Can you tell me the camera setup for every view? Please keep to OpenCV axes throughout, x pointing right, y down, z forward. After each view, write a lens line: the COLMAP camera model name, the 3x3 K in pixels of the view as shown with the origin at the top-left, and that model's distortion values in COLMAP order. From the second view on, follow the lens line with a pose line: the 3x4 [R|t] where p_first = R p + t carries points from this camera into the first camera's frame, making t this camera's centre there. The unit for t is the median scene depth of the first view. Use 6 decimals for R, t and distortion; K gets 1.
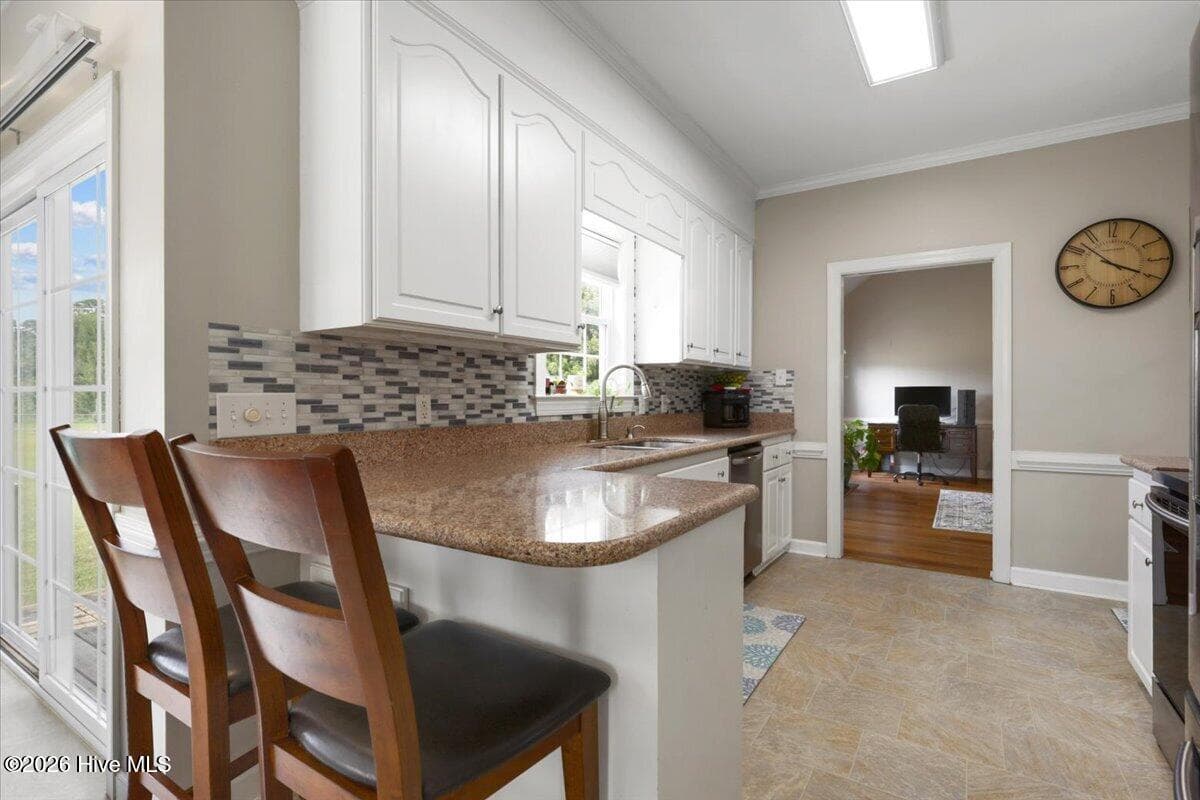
lens RADIAL K [[569.8, 0, 603.2], [0, 569.8, 396.6], [0, 0, 1]] dist [-0.003782, 0.000091]
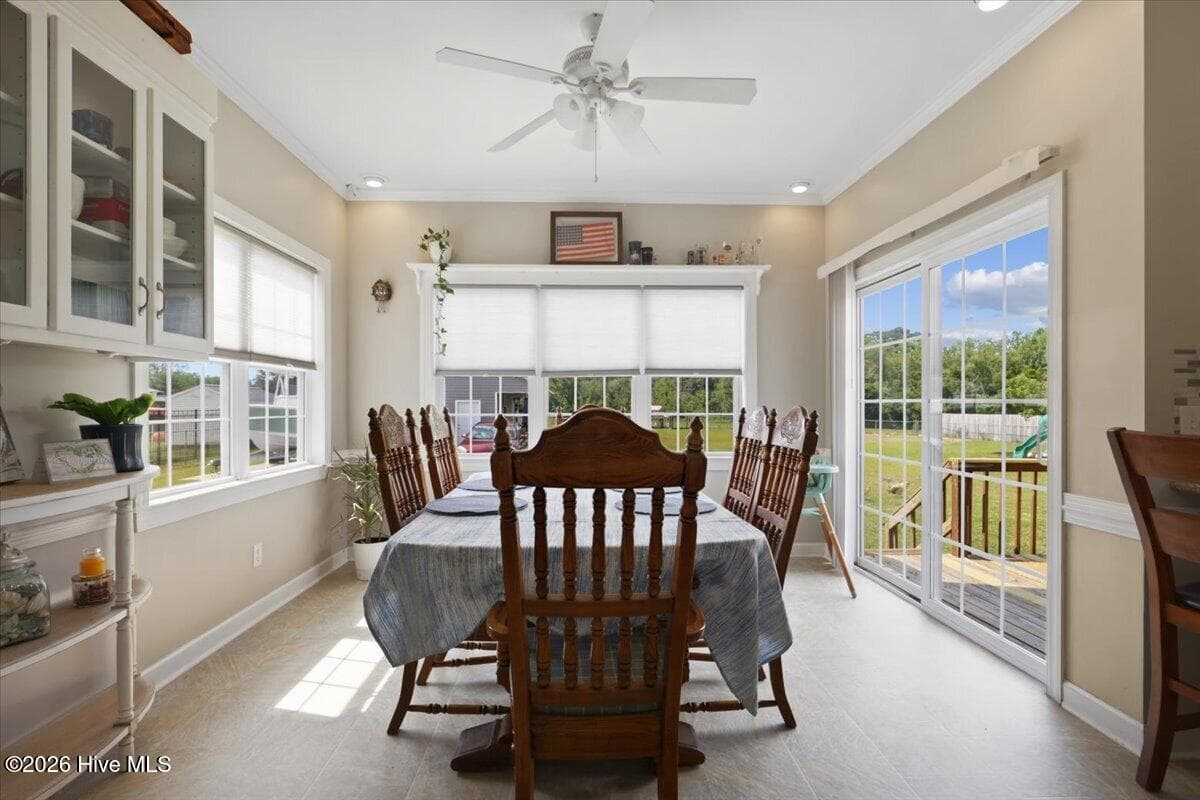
lens RADIAL K [[569.8, 0, 593.0], [0, 569.8, 406.4], [0, 0, 1]] dist [-0.003782, 0.000091]
pose [[0.564960, 0.002618, -0.825114, -0.138161], [-0.001665, 0.999997, 0.002032, -0.002040], [0.825117, 0.000226, 0.564962, -0.270196]]
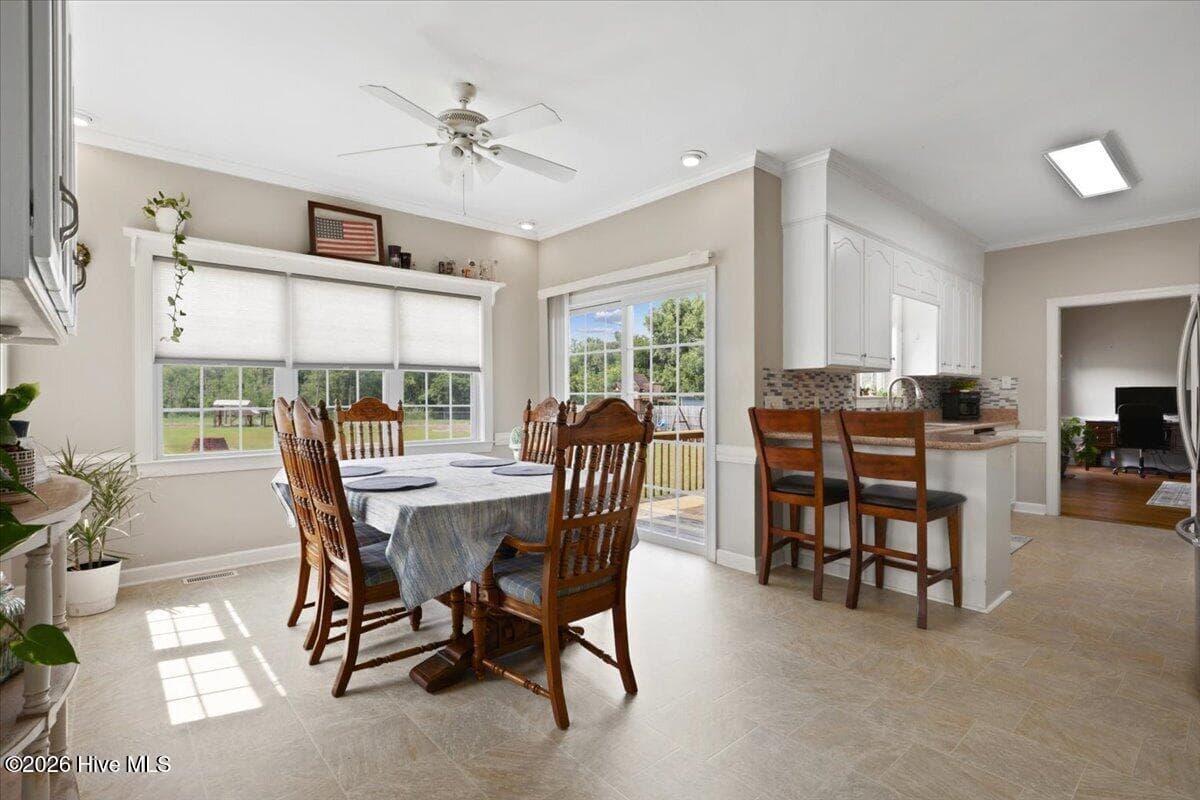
lens RADIAL K [[569.8, 0, 607.4], [0, 569.8, 401.5], [0, 0, 1]] dist [-0.003782, 0.000091]
pose [[0.963535, -0.002022, -0.267575, -0.243753], [0.003497, 0.999981, 0.005039, 0.000626], [0.267560, -0.005791, 0.963524, -0.564612]]
